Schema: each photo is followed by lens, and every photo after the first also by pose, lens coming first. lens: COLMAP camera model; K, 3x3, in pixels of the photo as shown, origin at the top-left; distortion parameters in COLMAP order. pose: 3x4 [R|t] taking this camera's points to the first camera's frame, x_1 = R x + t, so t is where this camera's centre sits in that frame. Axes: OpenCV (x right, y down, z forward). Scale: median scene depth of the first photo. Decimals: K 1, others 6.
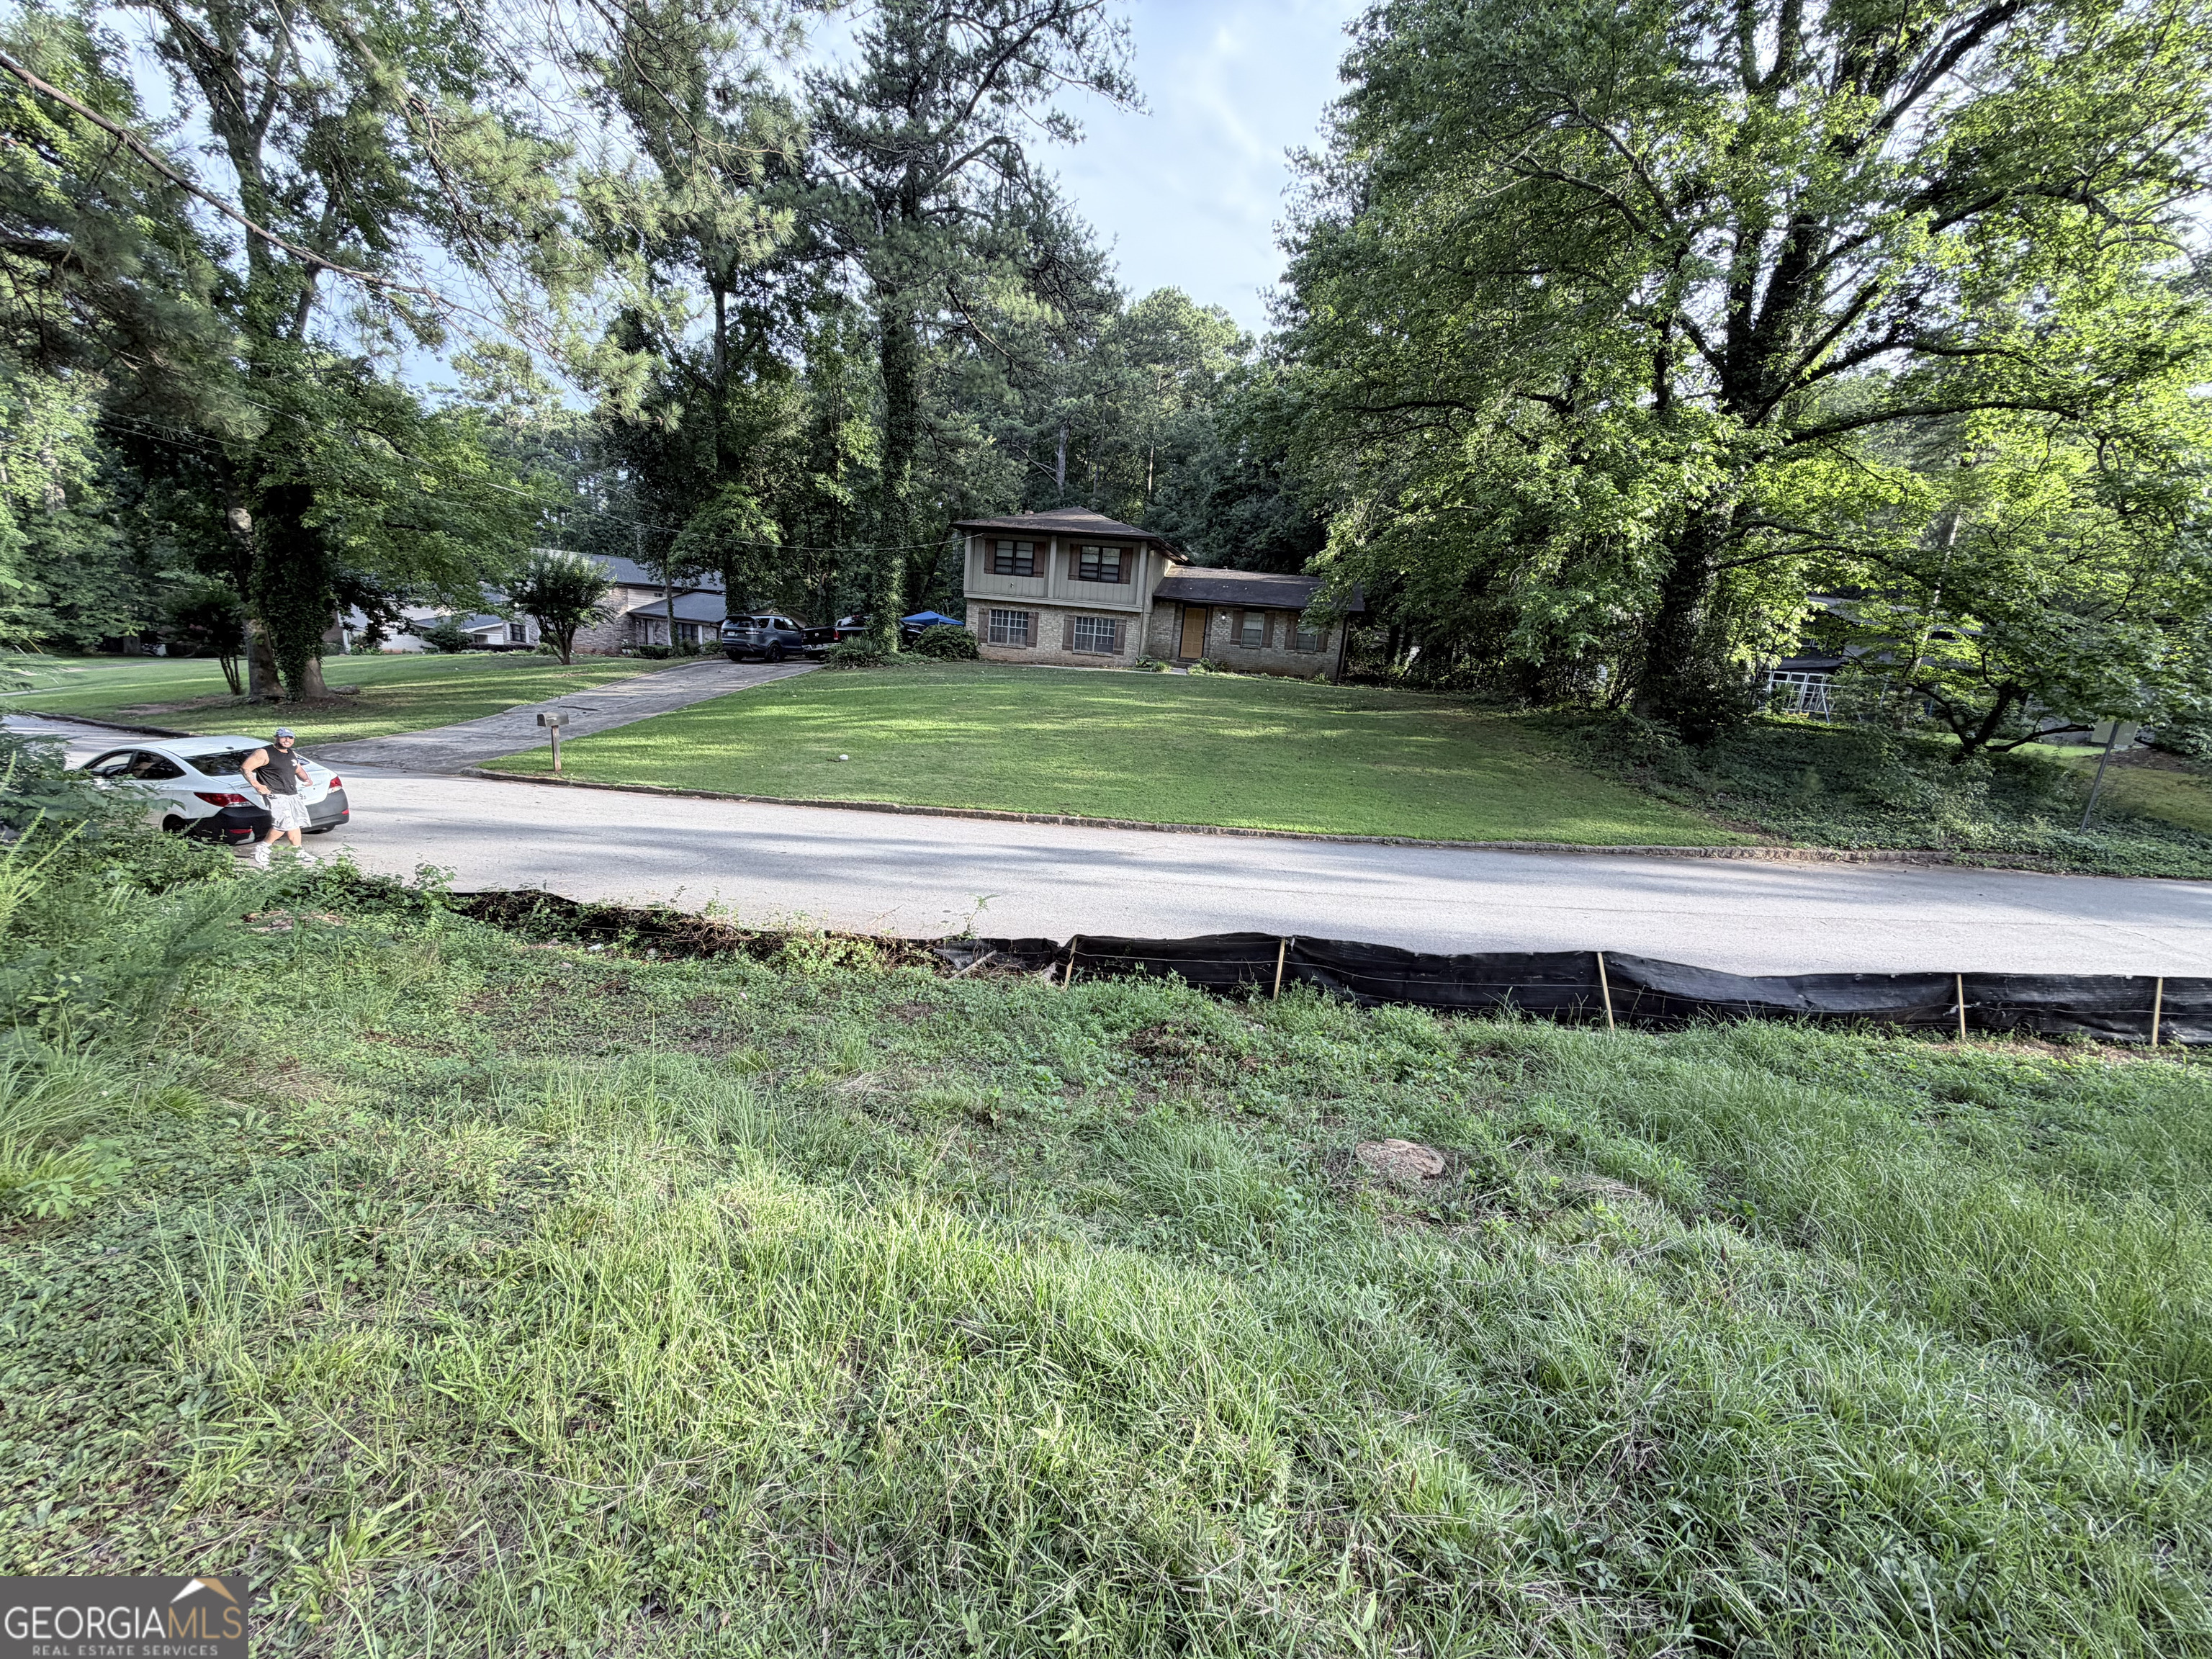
lens RADIAL K [[880.5, 0, 1108.7], [0, 880.5, 825.6], [0, 0, 1]] dist [-0.000576, -0.000178]
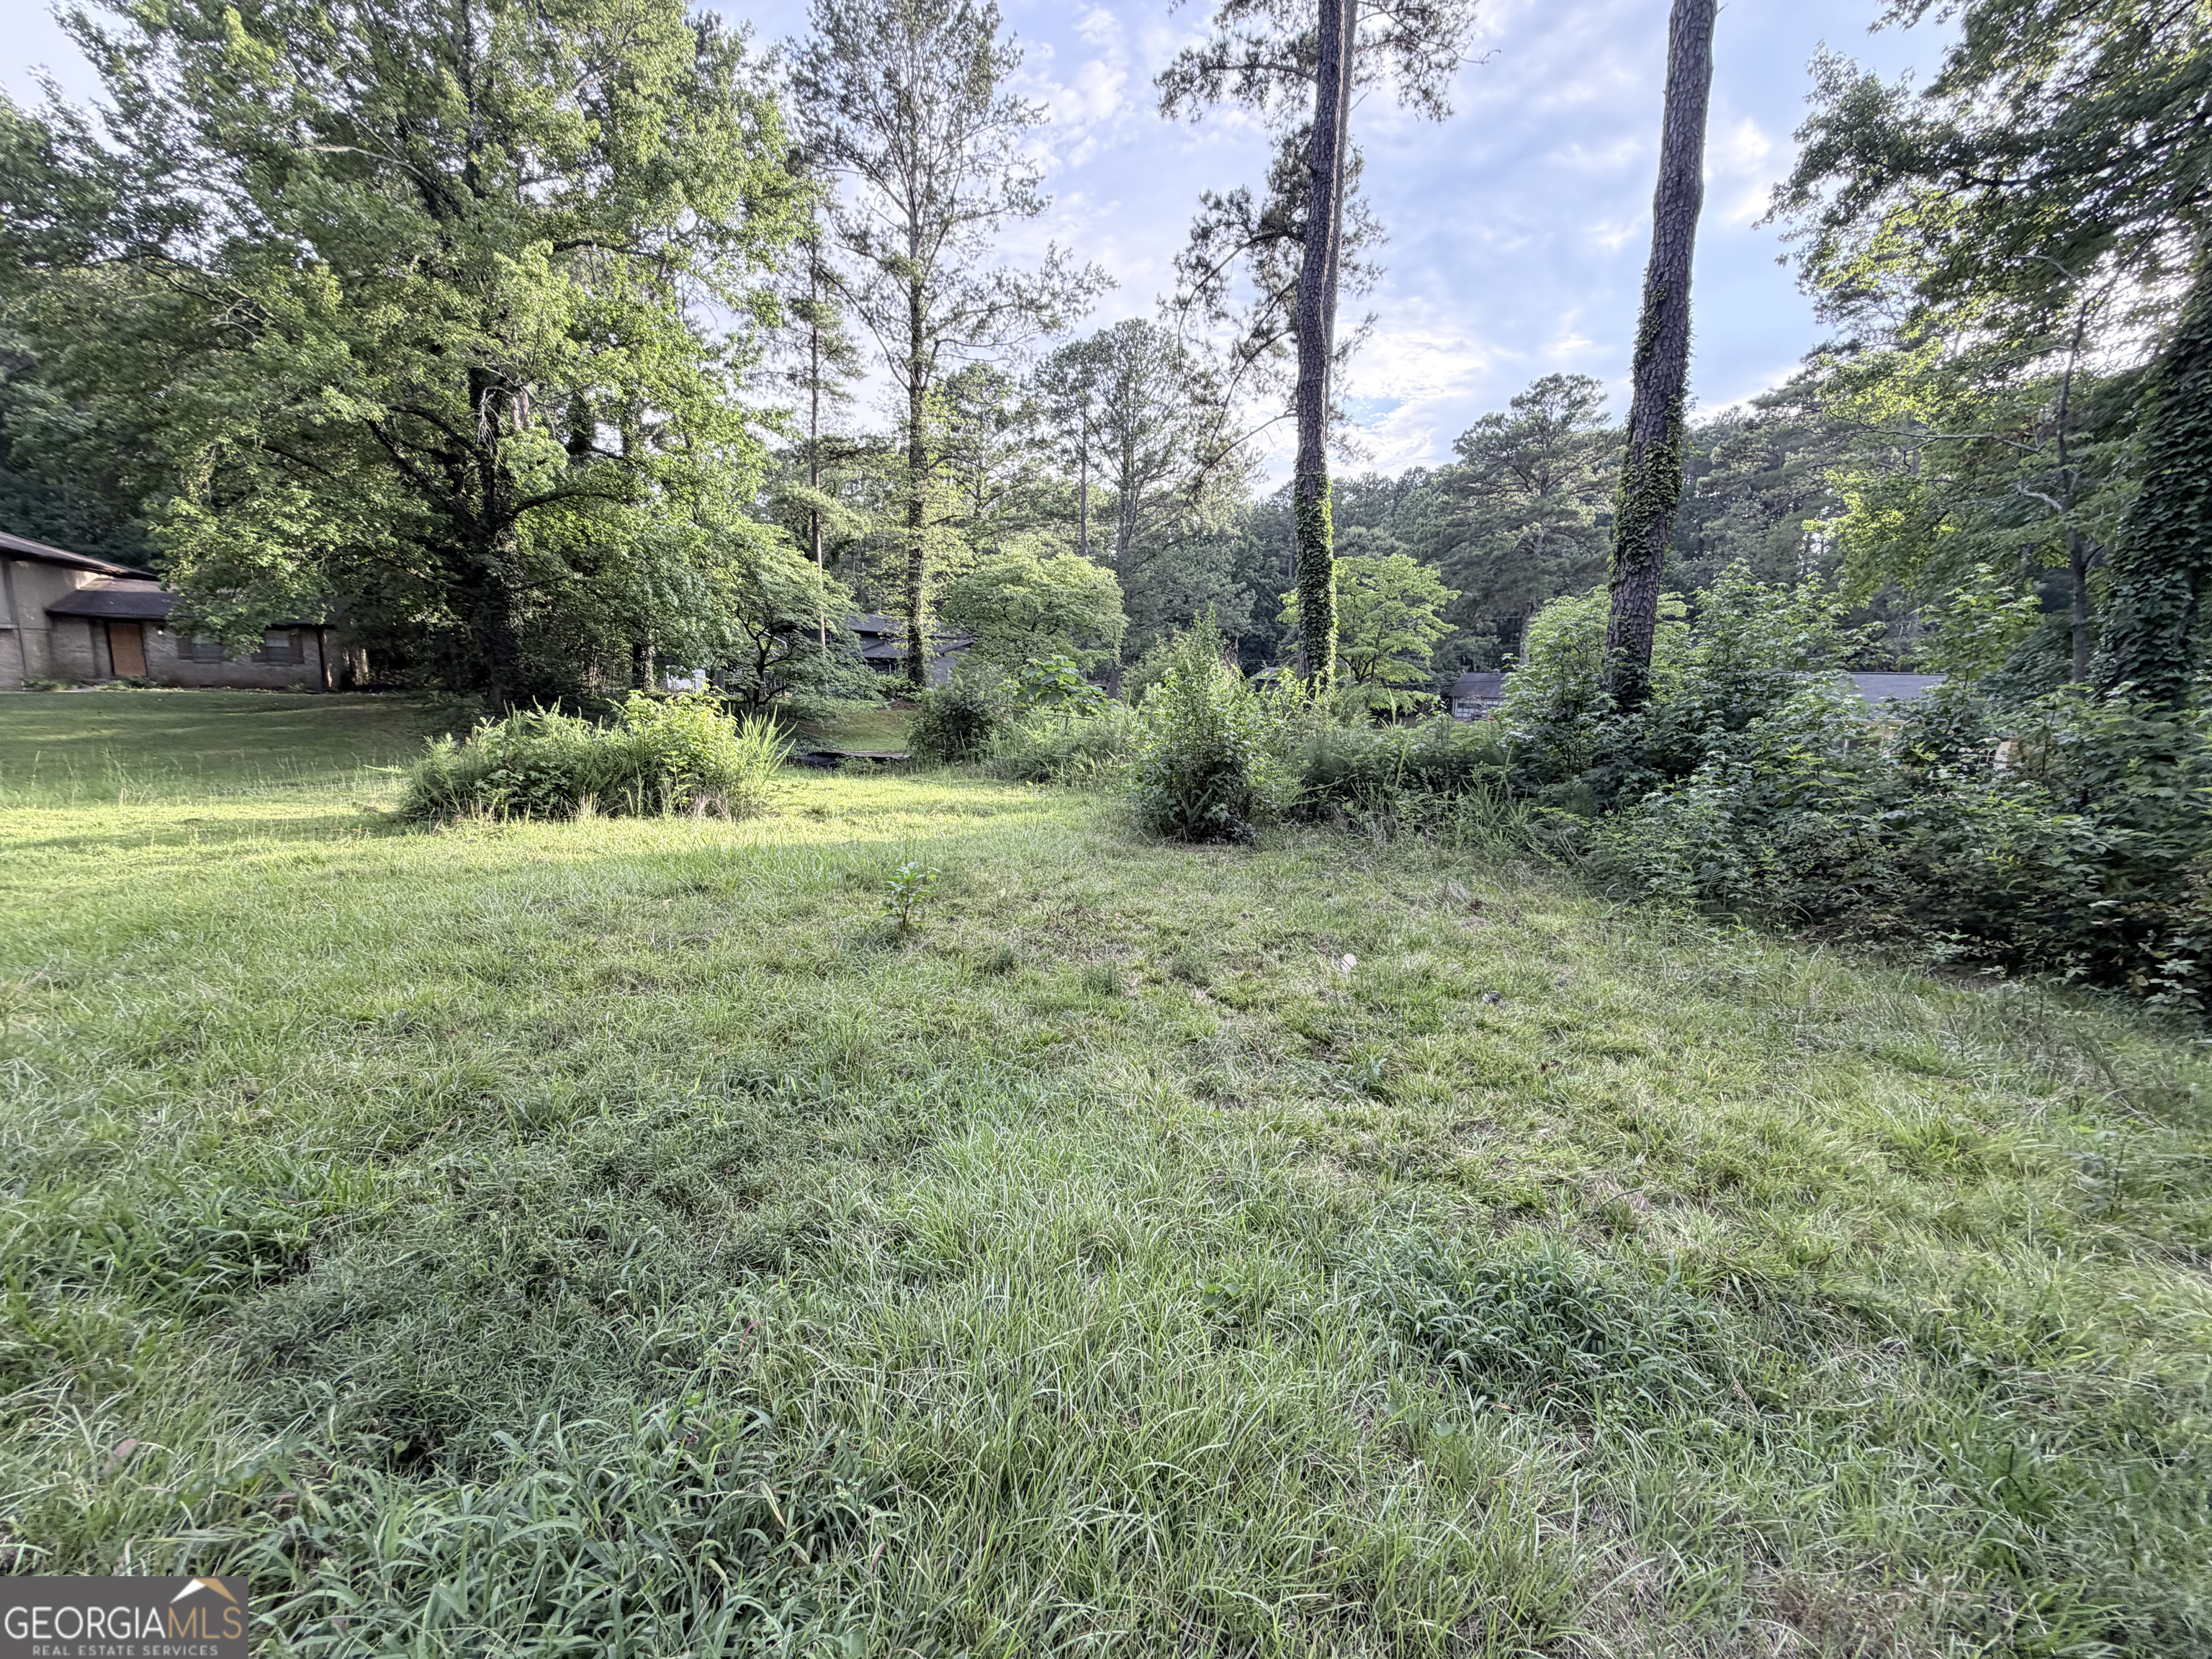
lens RADIAL K [[880.5, 0, 1089.8], [0, 880.5, 830.5], [0, 0, 1]] dist [-0.000576, -0.000178]
pose [[0.746765, -0.162337, 0.644972, 0.240068], [0.171219, 0.983992, 0.049426, 0.108323], [-0.642671, 0.073522, 0.762606, -0.392794]]
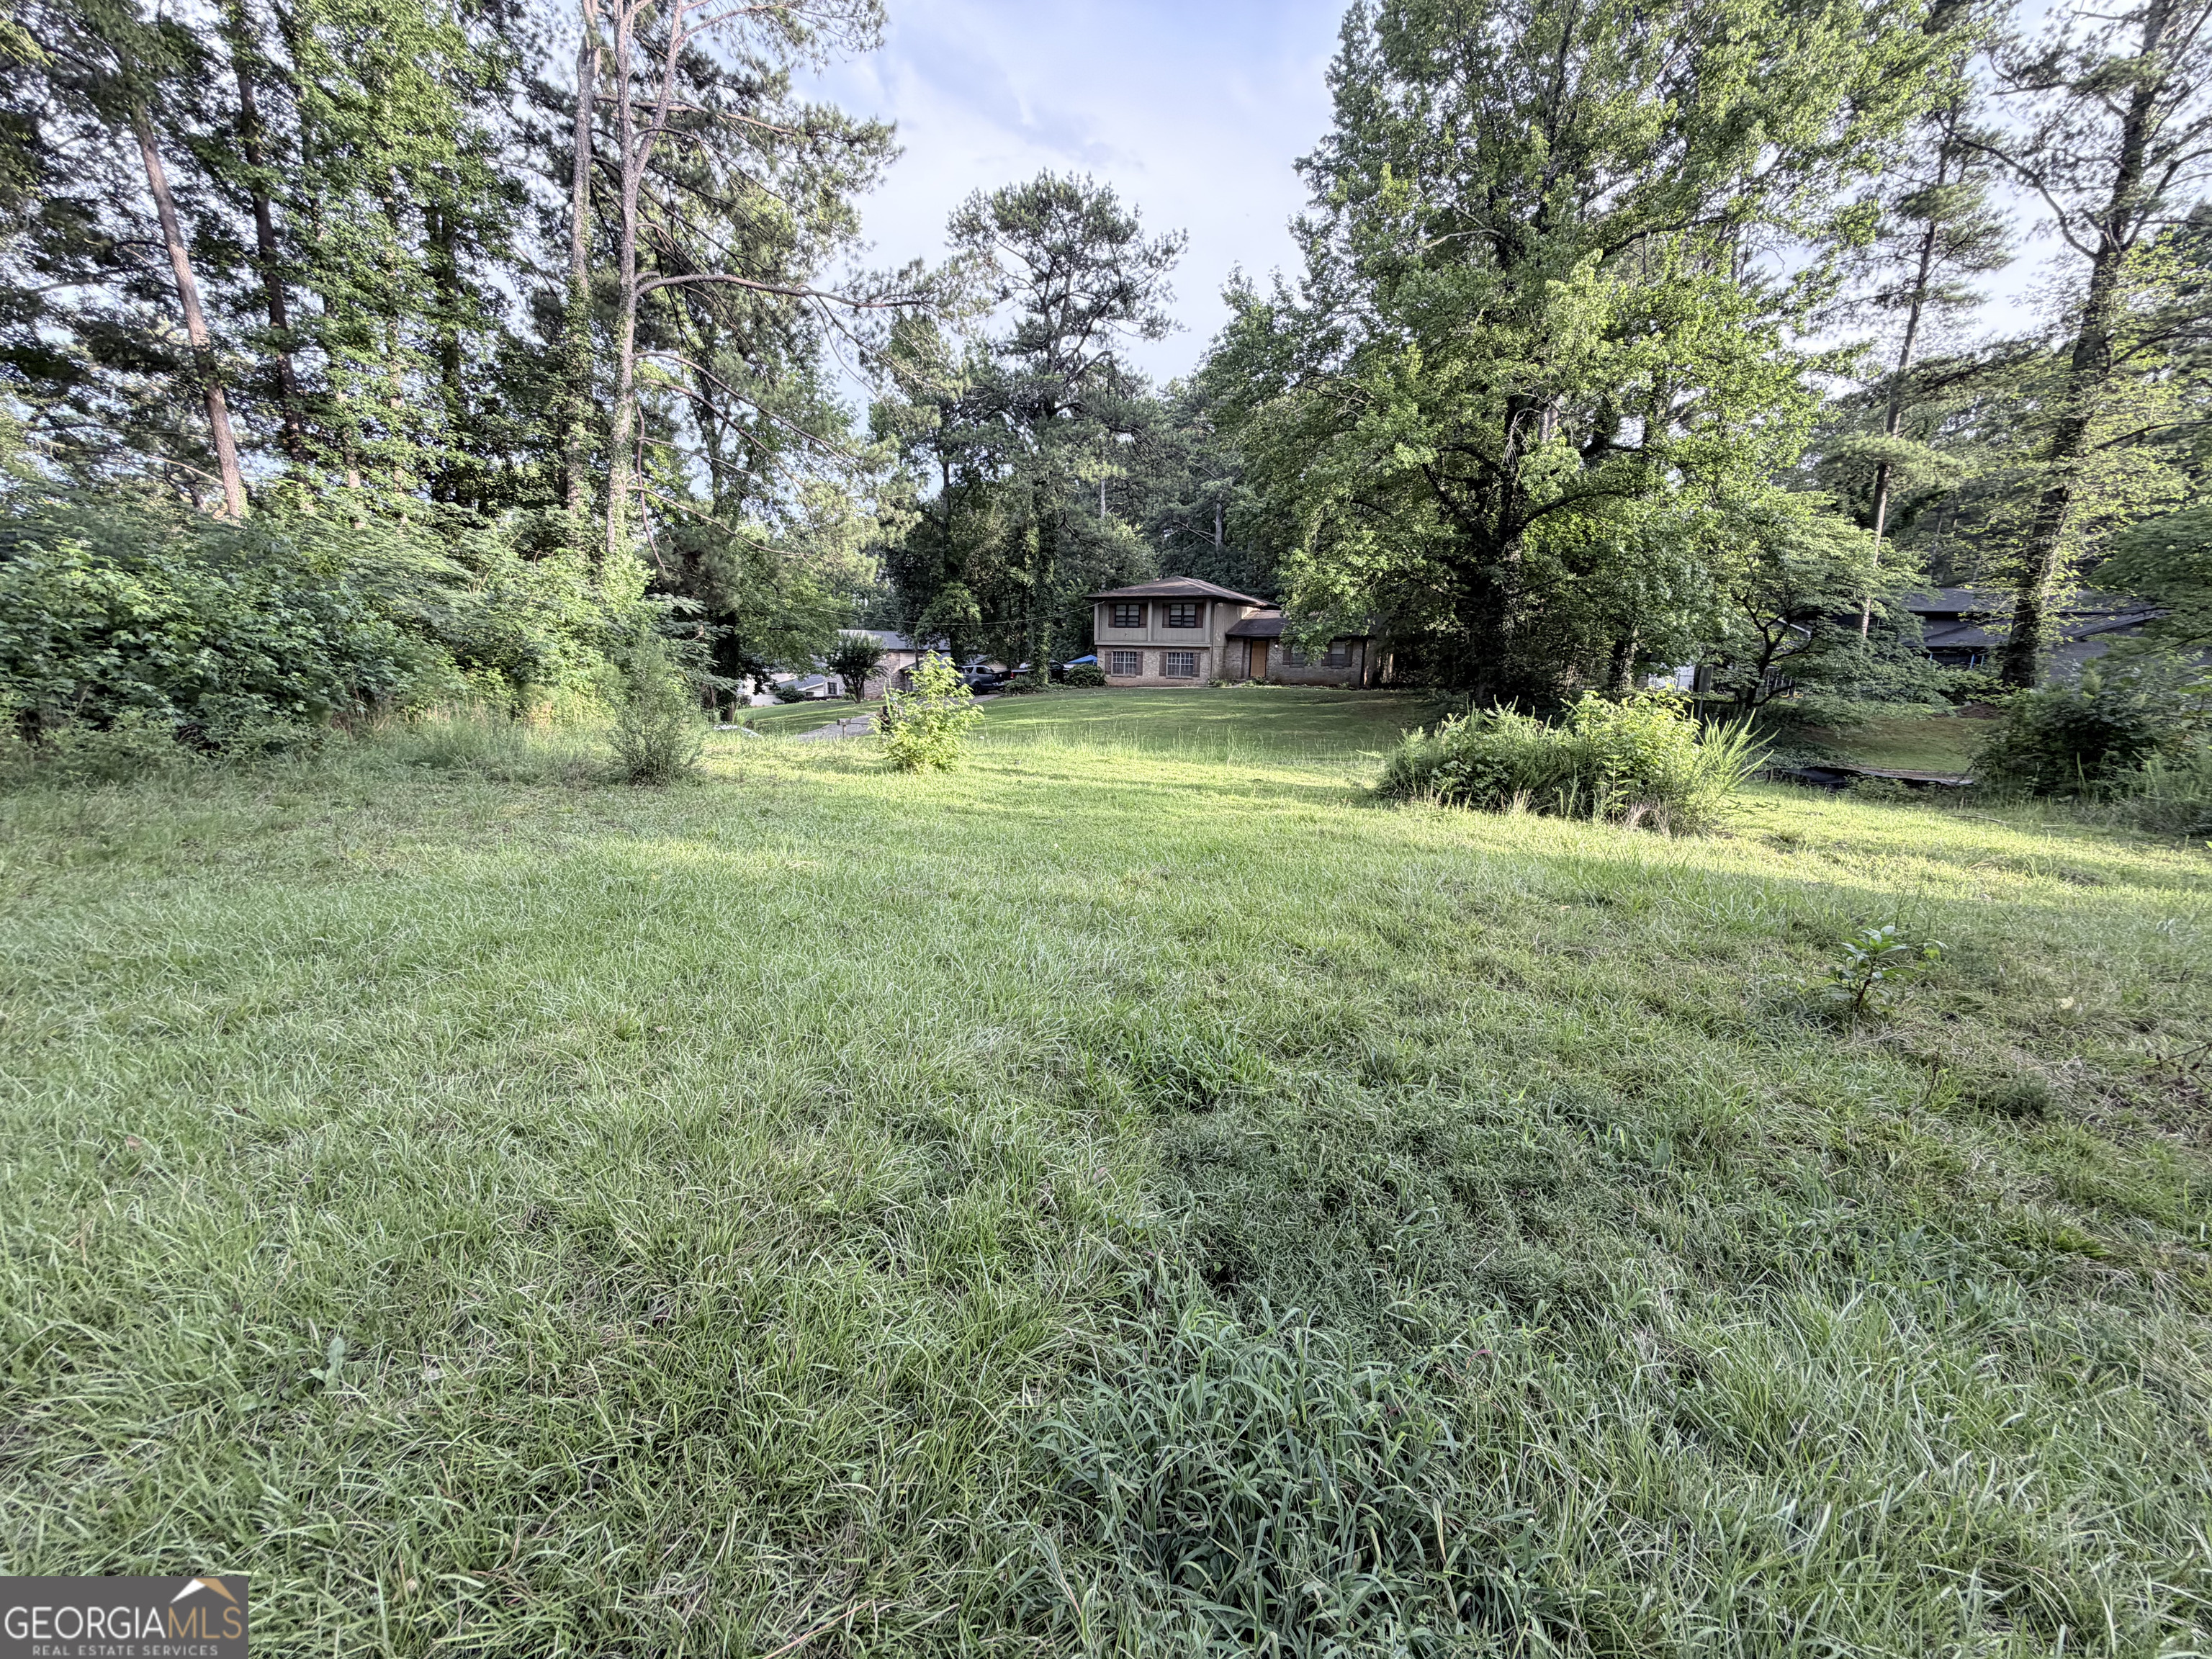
lens RADIAL K [[880.5, 0, 1111.4], [0, 880.5, 828.9], [0, 0, 1]] dist [-0.000576, -0.000178]
pose [[0.960248, -0.009189, -0.278996, 0.270932], [-0.001913, 0.999218, -0.039496, 0.107633], [0.279141, 0.038460, 0.959480, -0.397881]]
